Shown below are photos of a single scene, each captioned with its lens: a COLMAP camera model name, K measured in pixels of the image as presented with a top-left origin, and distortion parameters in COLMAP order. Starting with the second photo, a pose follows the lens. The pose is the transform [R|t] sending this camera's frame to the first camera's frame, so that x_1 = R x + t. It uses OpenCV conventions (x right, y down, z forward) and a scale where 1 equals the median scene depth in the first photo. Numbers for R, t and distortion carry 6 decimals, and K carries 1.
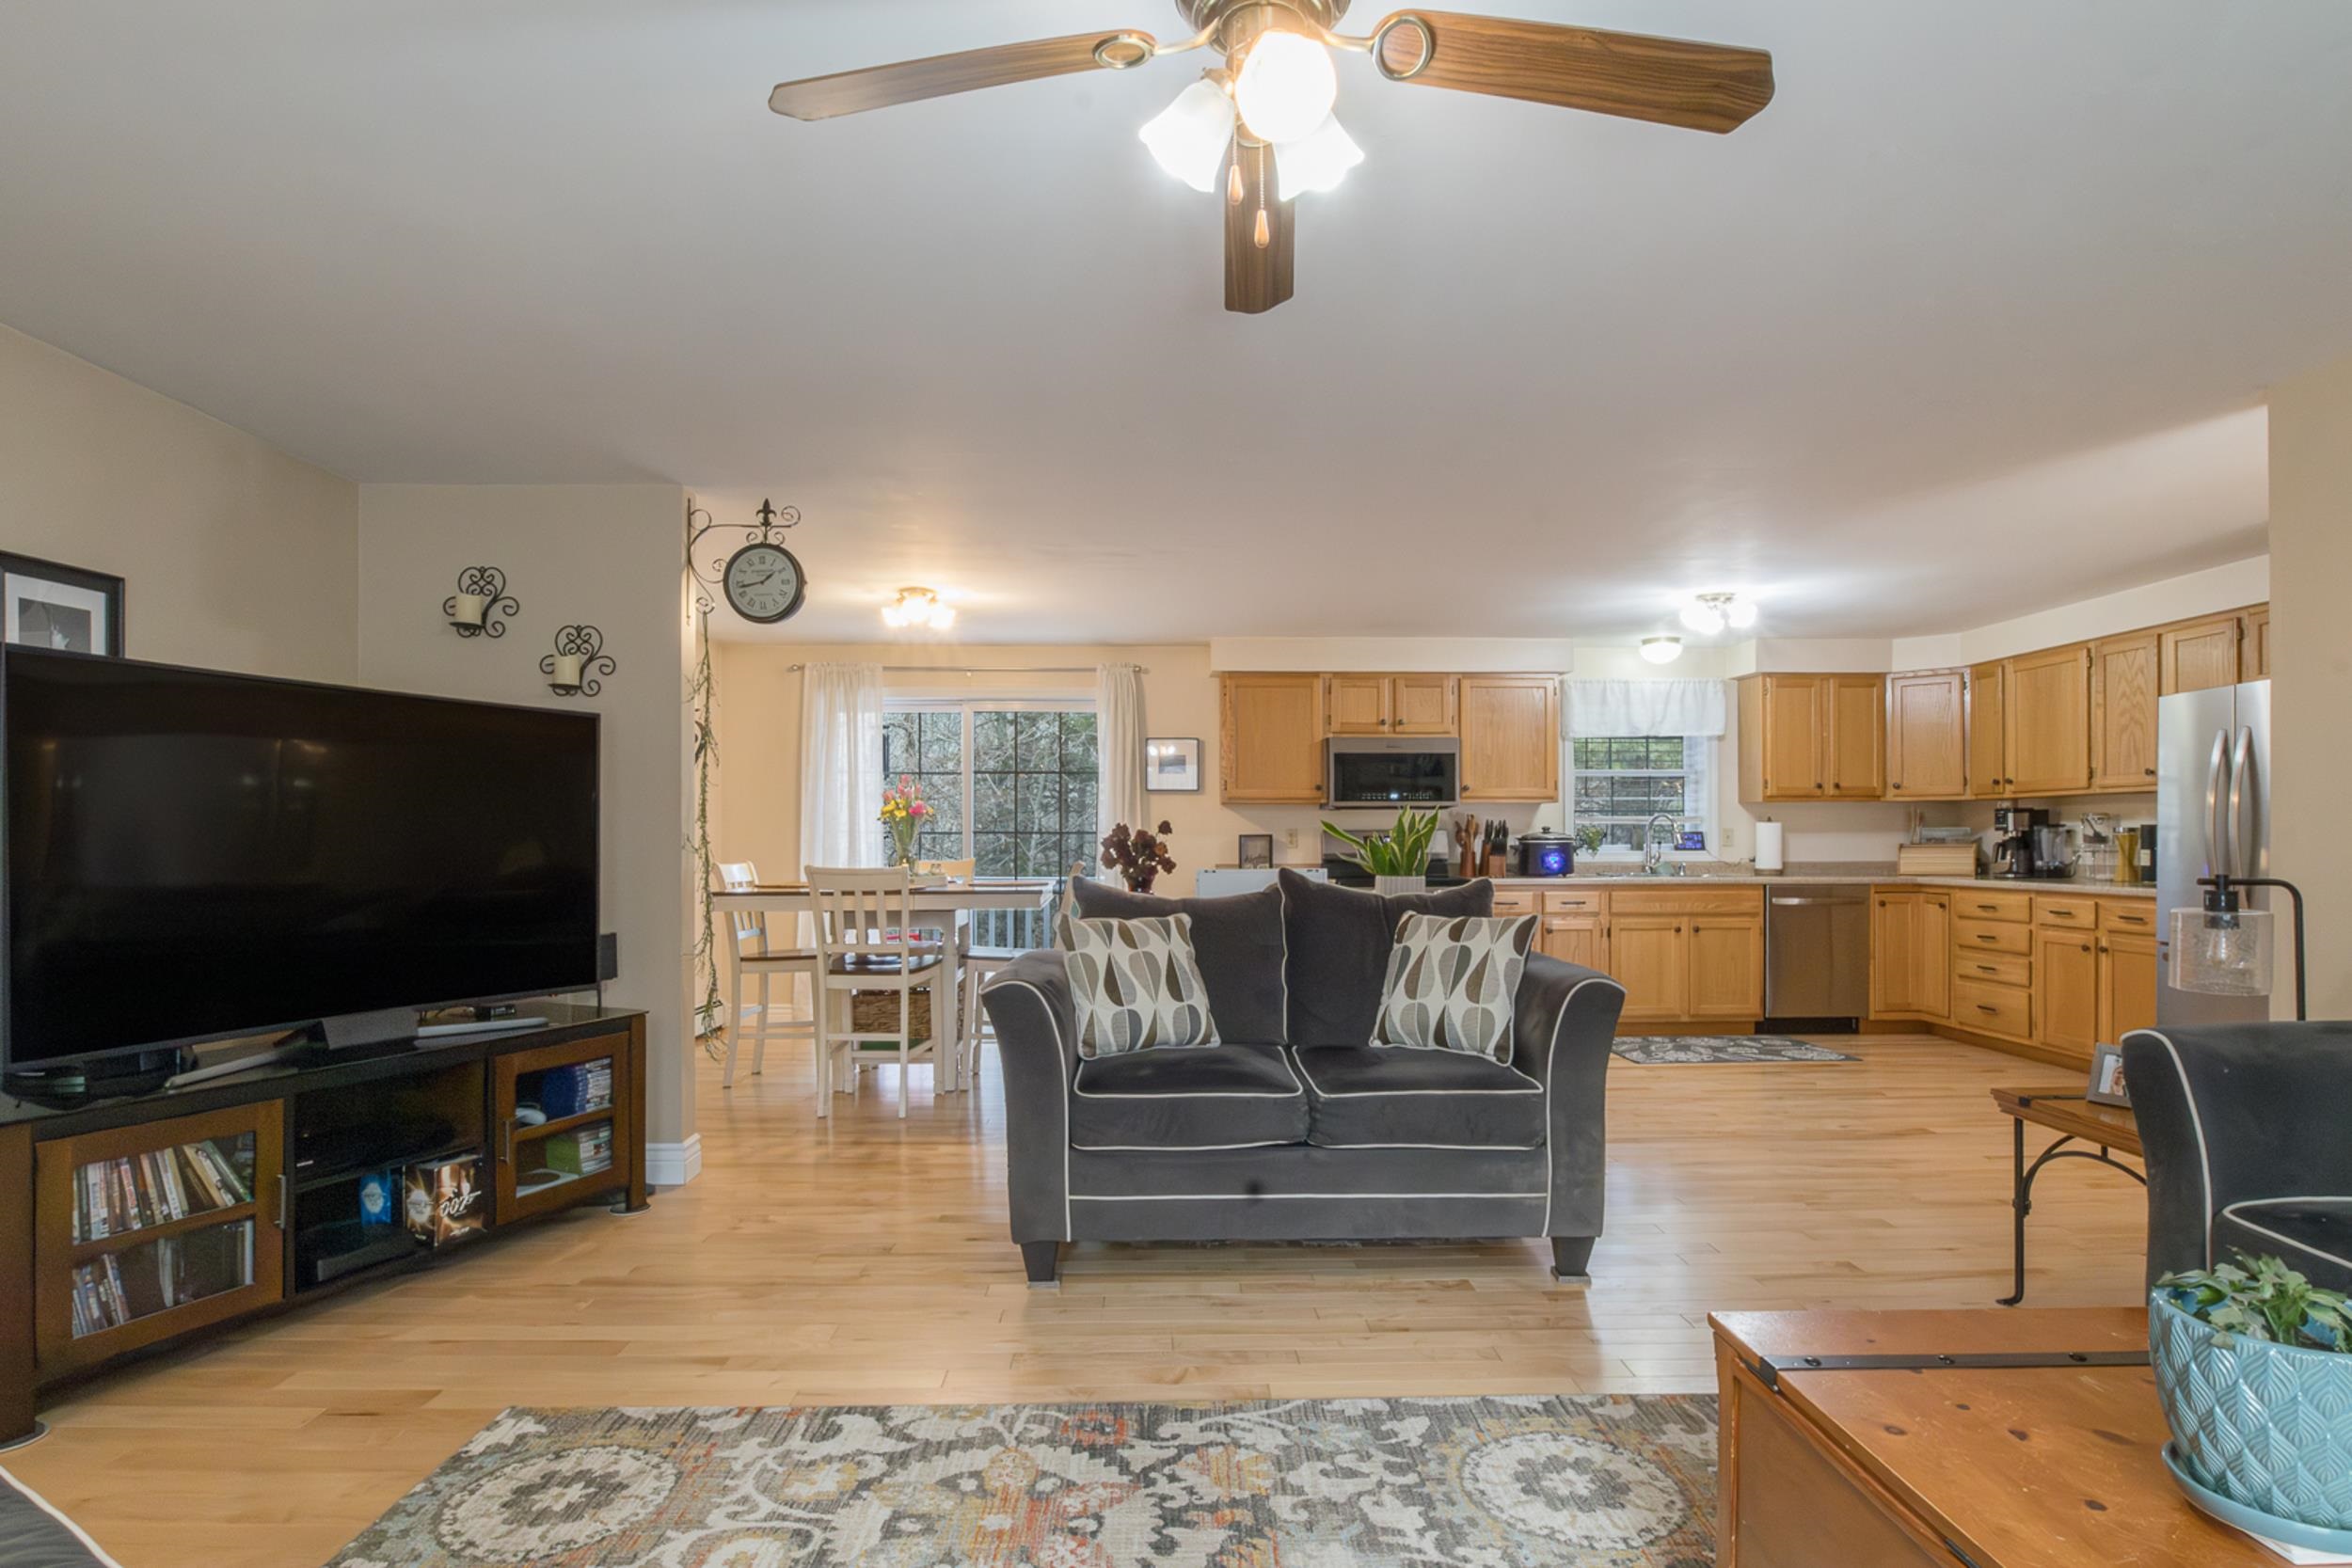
lens RADIAL K [[1229.5, 0, 1186.5], [0, 1229.5, 845.0], [0, 0, 1]] dist [-0.022840, -0.000621]
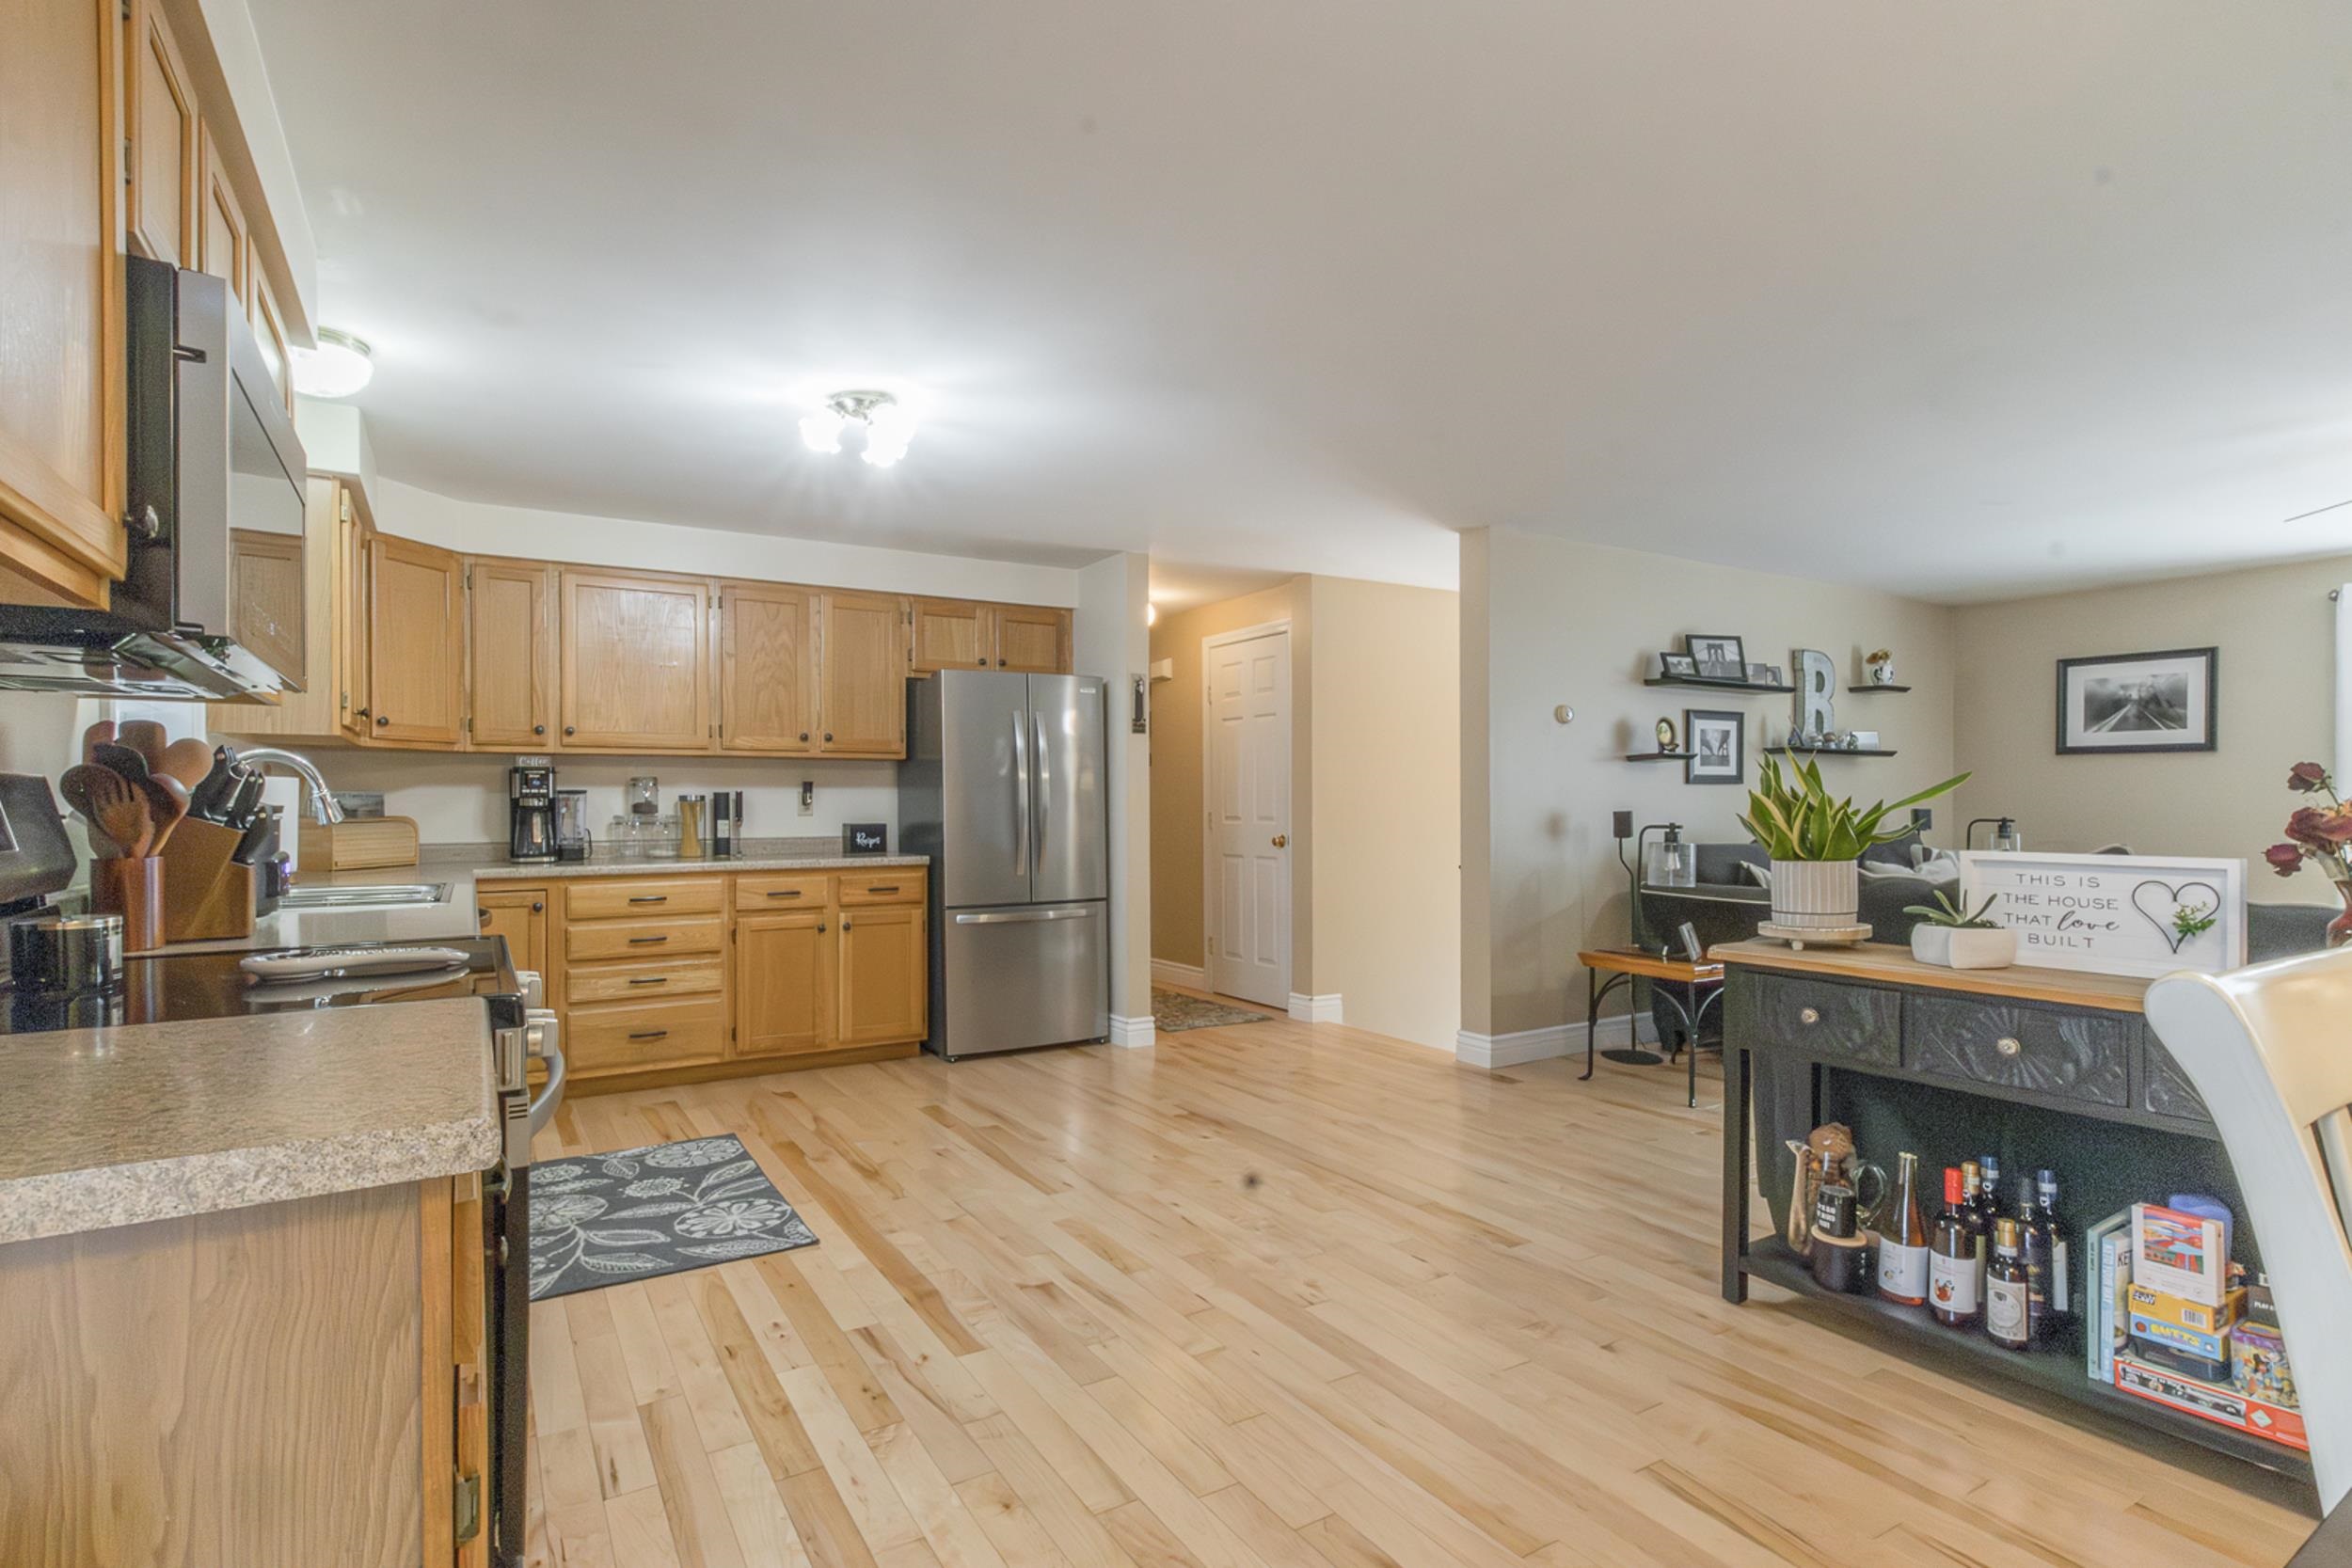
lens RADIAL K [[1168.2, 0, 1179.5], [0, 1168.2, 800.5], [0, 0, 1]] dist [0.007732, 0.000655]
pose [[-0.504693, 0.005825, 0.863279, -0.124359], [0.008173, 0.999965, -0.001970, -0.005560], [-0.863260, 0.006062, -0.504722, 1.026269]]
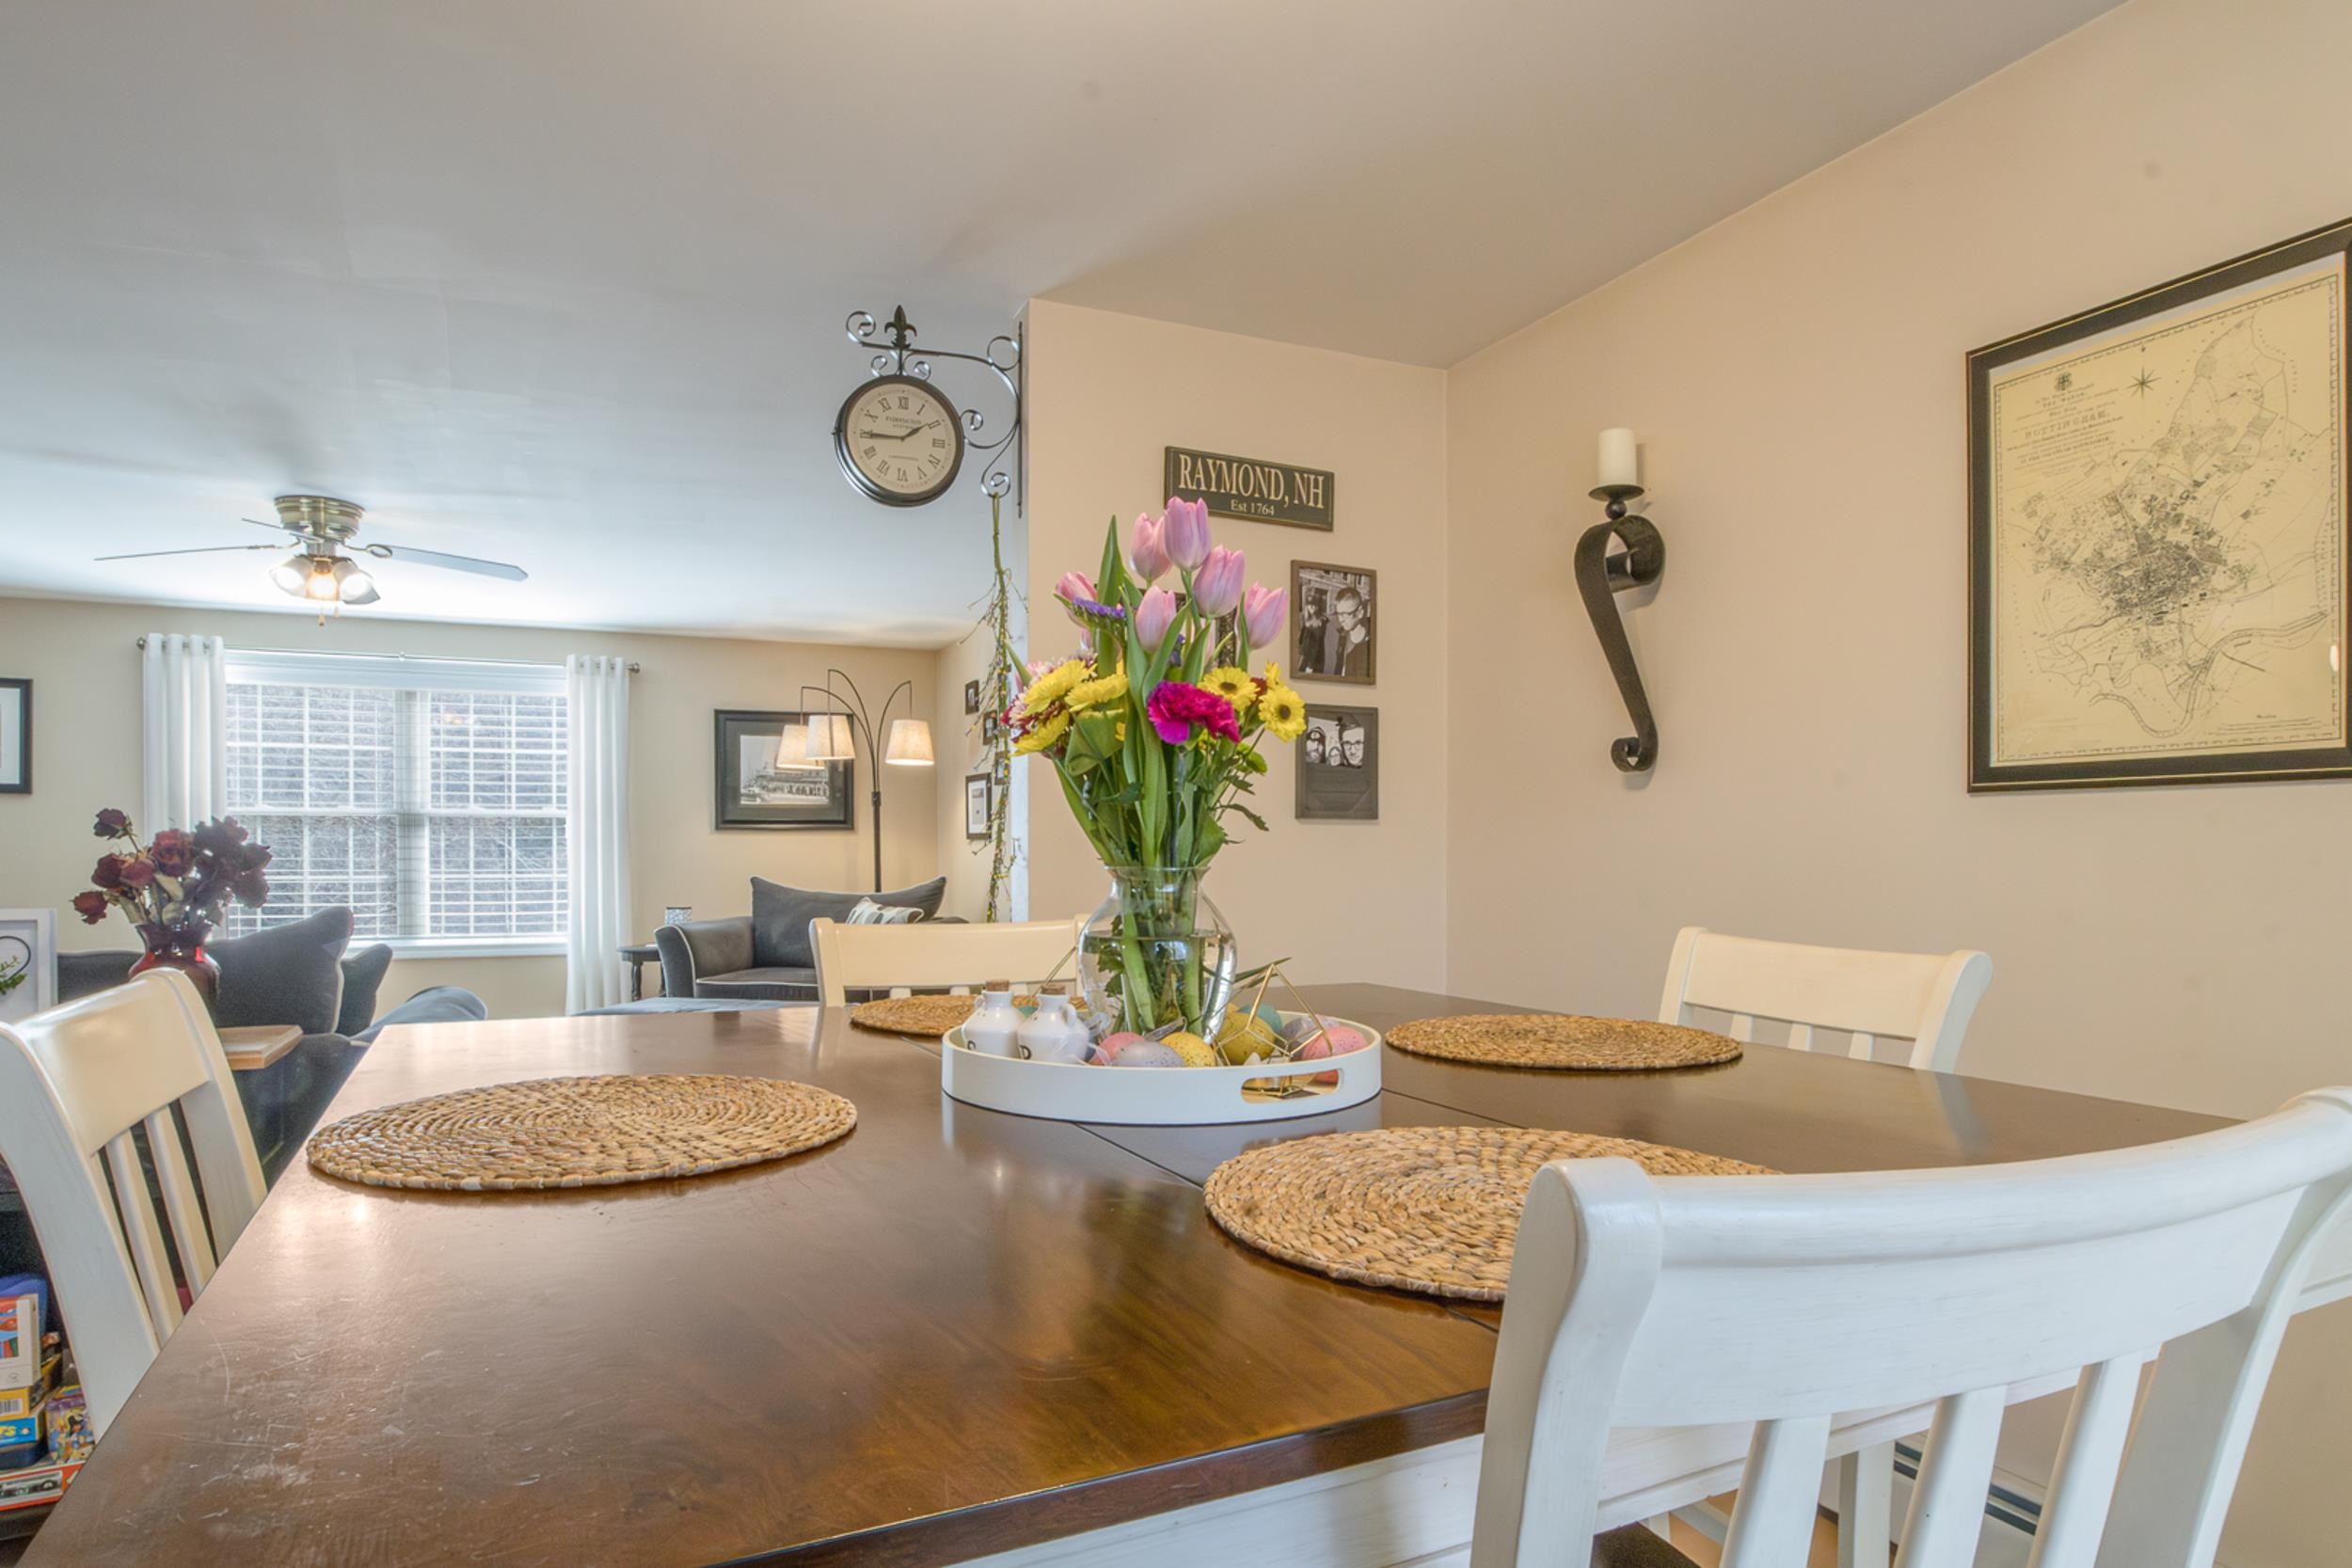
lens RADIAL K [[1330.6, 0, 1176.2], [0, 1330.6, 864.9], [0, 0, 1]] dist [-0.027222, 0.002056]
pose [[-0.921972, 0.006289, -0.387205, -0.131109], [0.000035, 0.999869, 0.016157, -0.004798], [0.387256, 0.014883, -0.921852, 1.039370]]
